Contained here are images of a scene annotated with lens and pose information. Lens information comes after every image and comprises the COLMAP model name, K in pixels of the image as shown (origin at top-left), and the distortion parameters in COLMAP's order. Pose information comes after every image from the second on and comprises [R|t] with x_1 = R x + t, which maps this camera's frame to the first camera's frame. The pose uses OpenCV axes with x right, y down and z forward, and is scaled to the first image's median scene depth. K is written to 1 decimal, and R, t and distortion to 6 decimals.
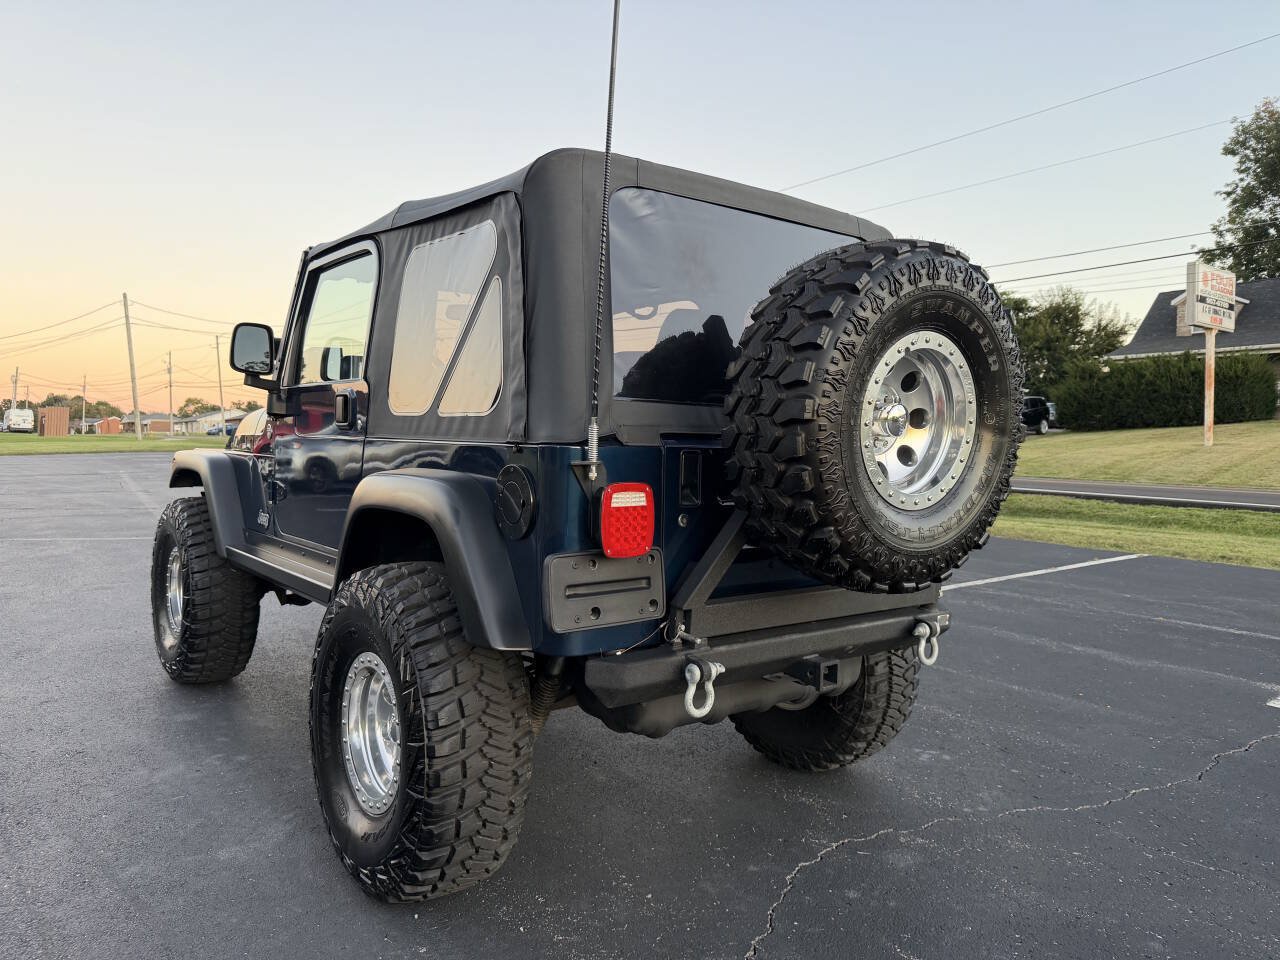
lens RADIAL K [[913.7, 0, 637.3], [0, 913.7, 483.4], [0, 0, 1]] dist [0.029169, -0.044948]
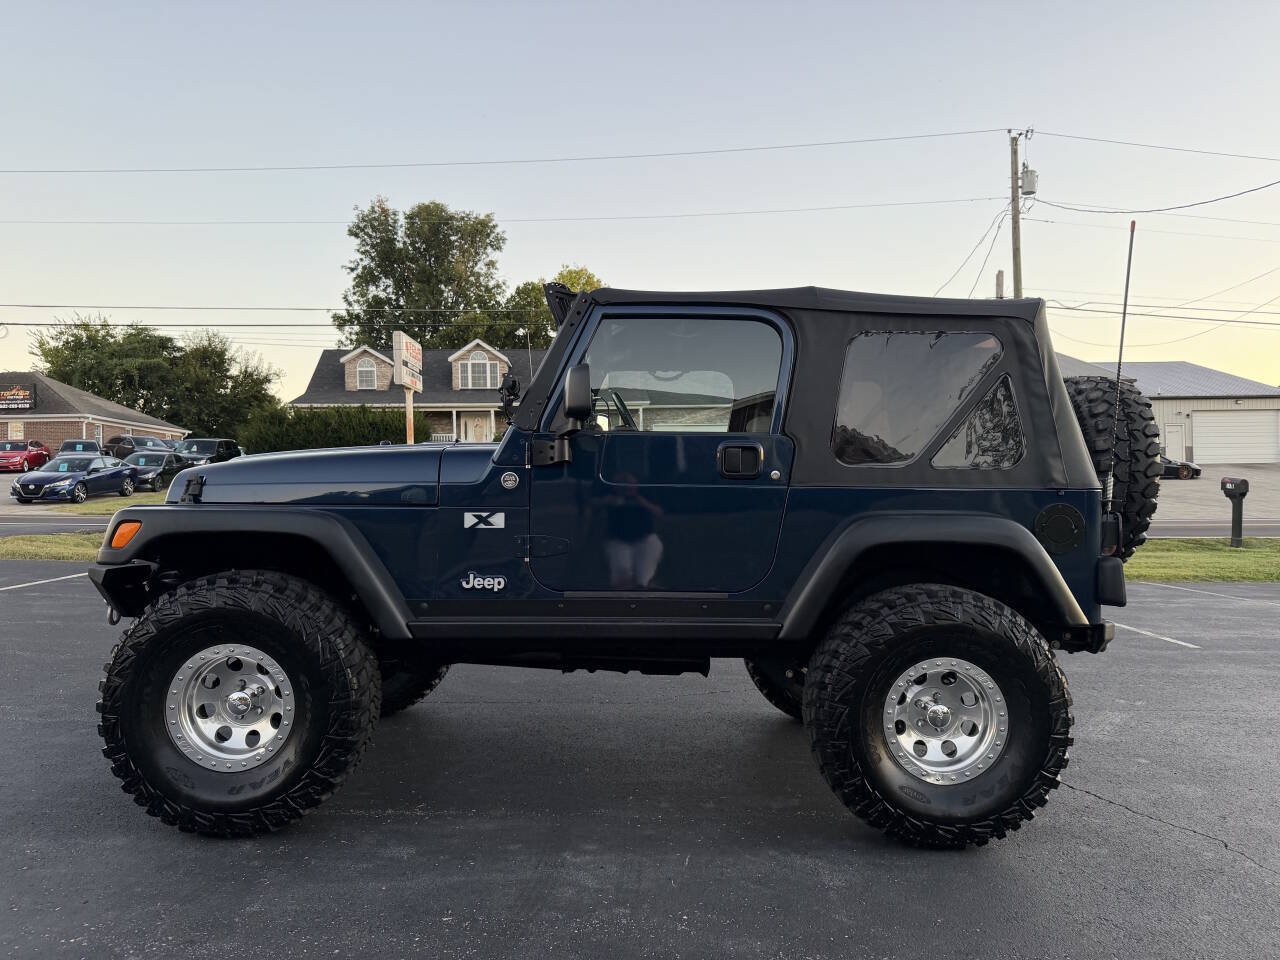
lens RADIAL K [[913.7, 0, 637.3], [0, 913.7, 483.4], [0, 0, 1]] dist [0.029169, -0.044948]
pose [[0.600044, -0.006125, 0.799944, -1.659945], [0.042114, 0.998826, -0.023943, -0.044681], [-0.798858, 0.048056, 0.599597, 0.616957]]
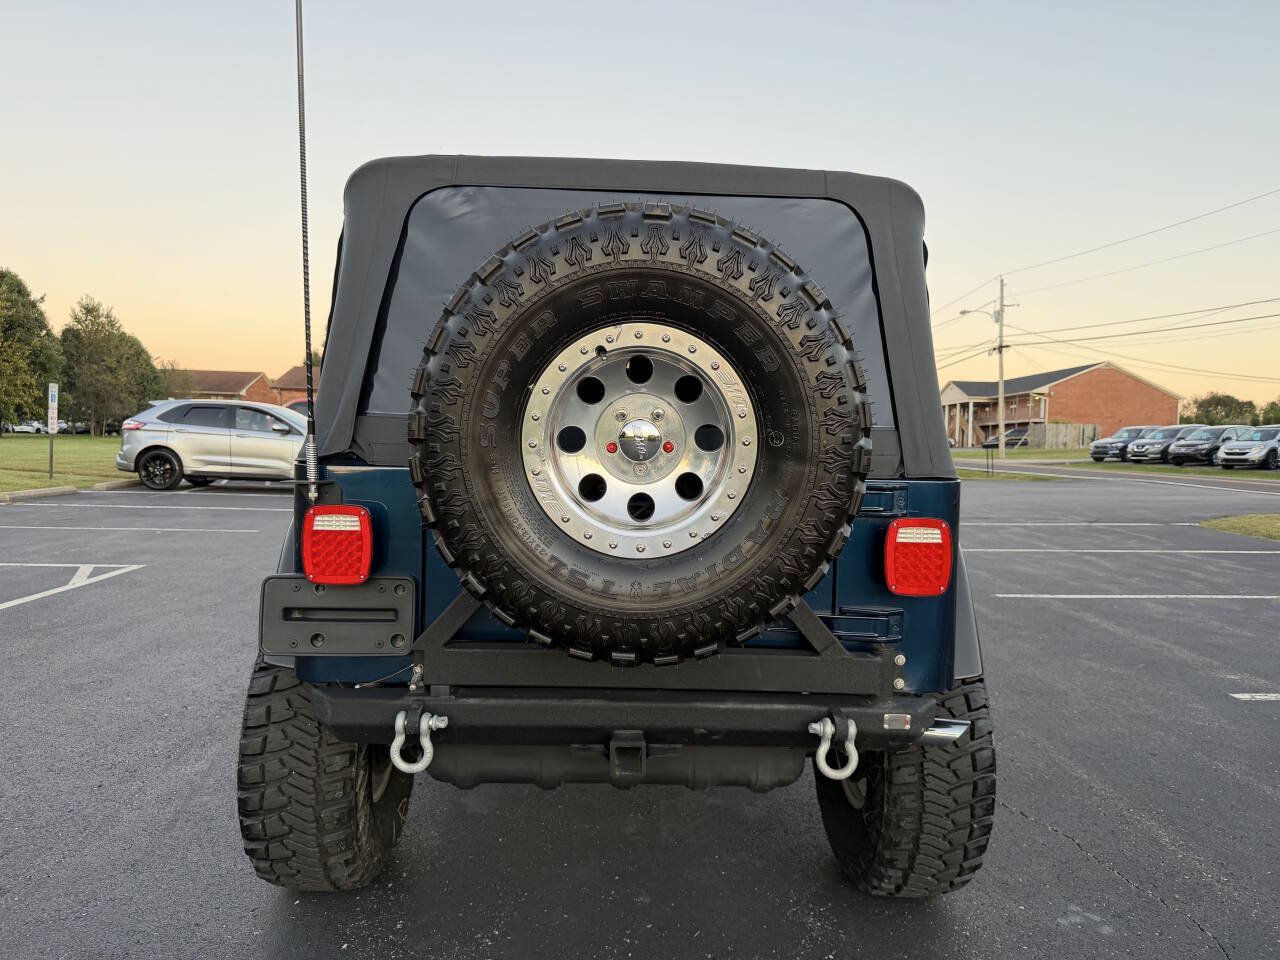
lens RADIAL K [[918.1, 0, 640.0], [0, 918.1, 480.0], [0, 0, 1]] dist [0.002394, -0.008831]
pose [[0.811170, 0.034718, -0.583778, 0.712198], [-0.043713, 0.999043, -0.001326, -0.034848], [0.583174, 0.026594, 0.811912, 0.371472]]
